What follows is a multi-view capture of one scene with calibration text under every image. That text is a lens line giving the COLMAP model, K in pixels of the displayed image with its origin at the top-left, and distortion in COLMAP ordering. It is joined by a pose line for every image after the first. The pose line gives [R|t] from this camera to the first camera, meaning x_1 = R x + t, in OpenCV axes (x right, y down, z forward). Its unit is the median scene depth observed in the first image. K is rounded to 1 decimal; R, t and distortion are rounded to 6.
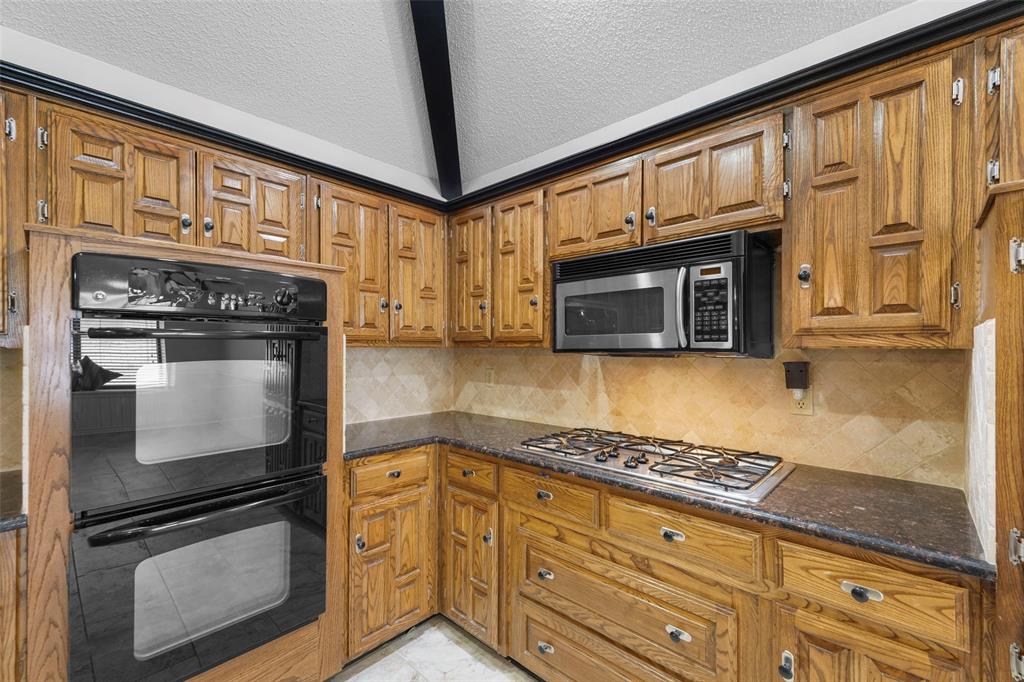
lens RADIAL K [[430.7, 0, 511.9], [0, 430.7, 345.7], [0, 0, 1]] dist [0.007290, -0.000588]
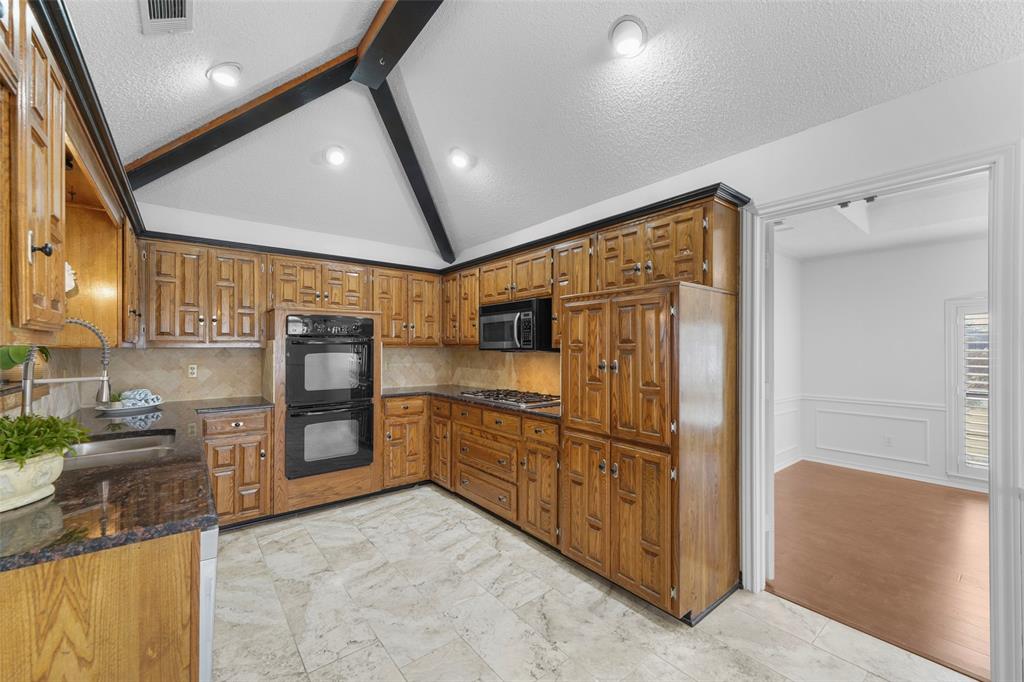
lens RADIAL K [[410.9, 0, 513.9], [0, 410.9, 344.0], [0, 0, 1]] dist [0.004708, 0.000850]
pose [[0.989785, -0.001923, -0.142557, 0.525830], [0.001270, 0.999988, -0.004670, -0.003790], [0.142565, 0.004441, 0.989776, -0.896830]]
